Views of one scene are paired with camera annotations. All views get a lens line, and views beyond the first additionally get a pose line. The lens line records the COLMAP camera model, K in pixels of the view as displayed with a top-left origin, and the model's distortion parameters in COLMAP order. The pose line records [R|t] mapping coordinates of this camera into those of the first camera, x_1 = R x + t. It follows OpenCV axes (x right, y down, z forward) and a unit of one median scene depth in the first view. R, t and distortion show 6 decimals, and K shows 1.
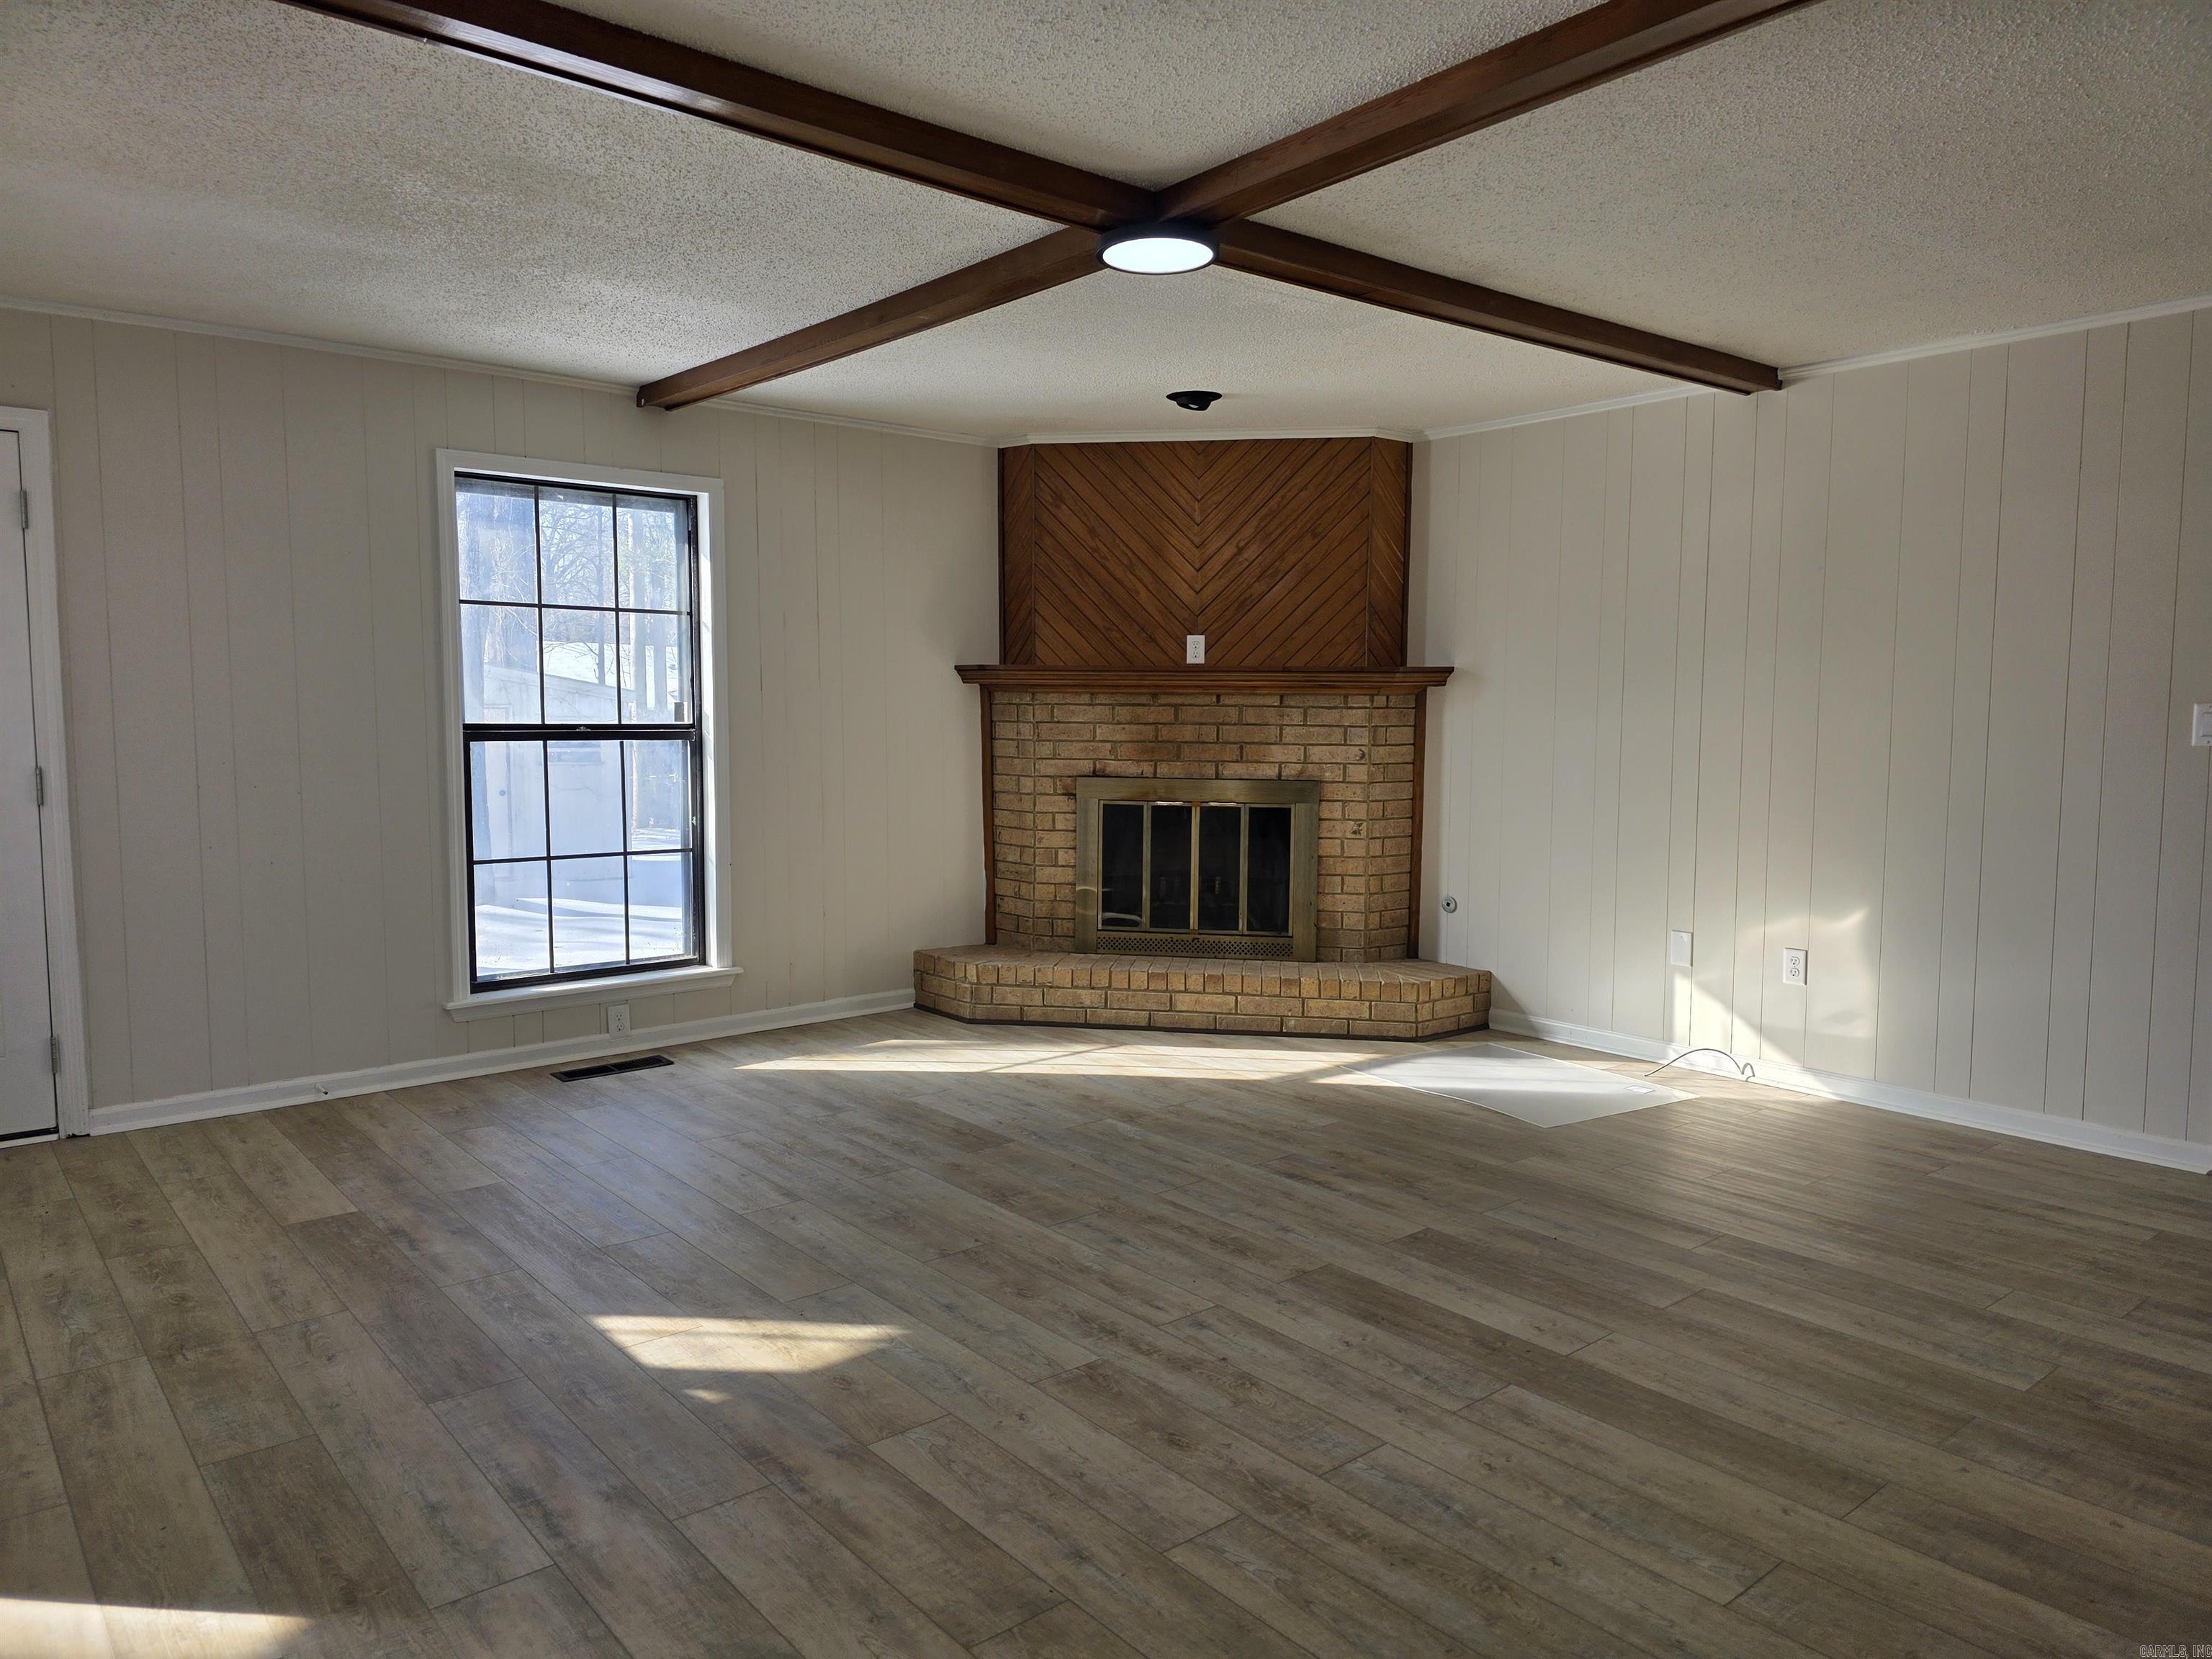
lens RADIAL K [[1478.5, 0, 1097.2], [0, 1478.5, 841.9], [0, 0, 1]] dist [0.046492, -0.027233]
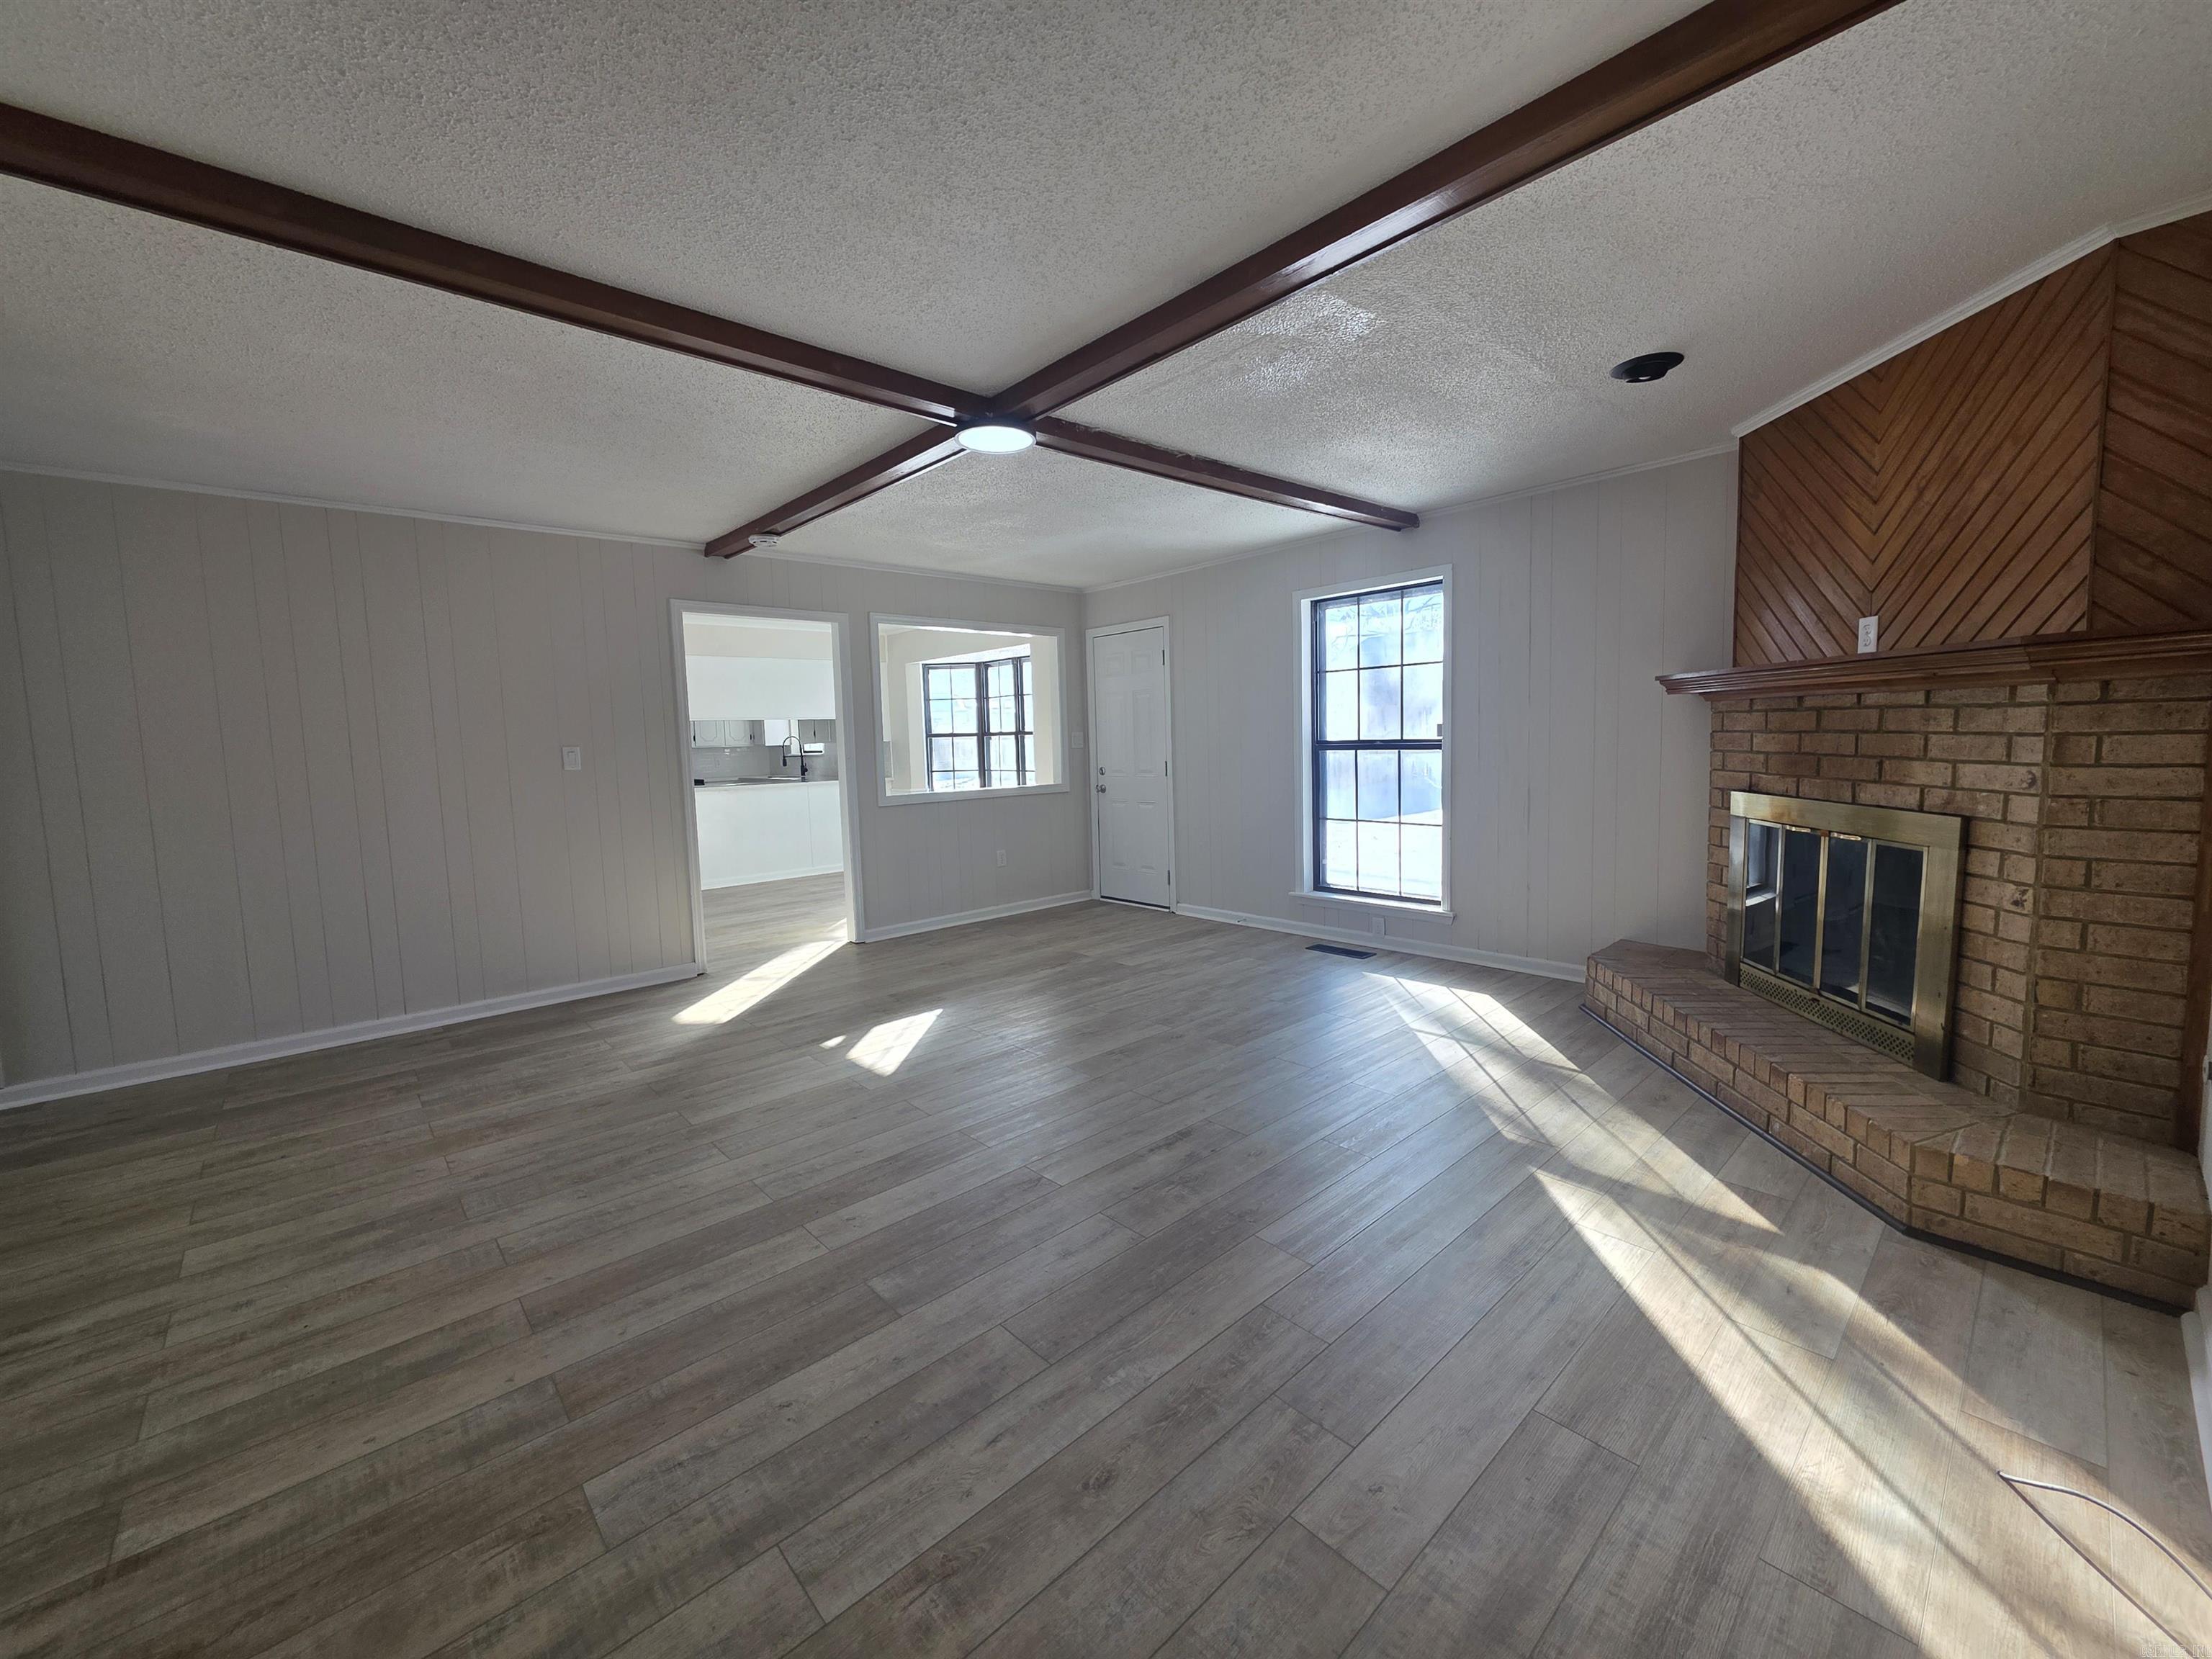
lens RADIAL K [[895.2, 0, 1112.1], [0, 895.2, 821.6], [0, 0, 1]] dist [0.005813, -0.001551]
pose [[0.044755, 0.087041, -0.995199, 0.556315], [-0.064675, 0.994360, 0.084059, -0.049771], [0.996902, 0.060602, 0.050132, 0.619468]]
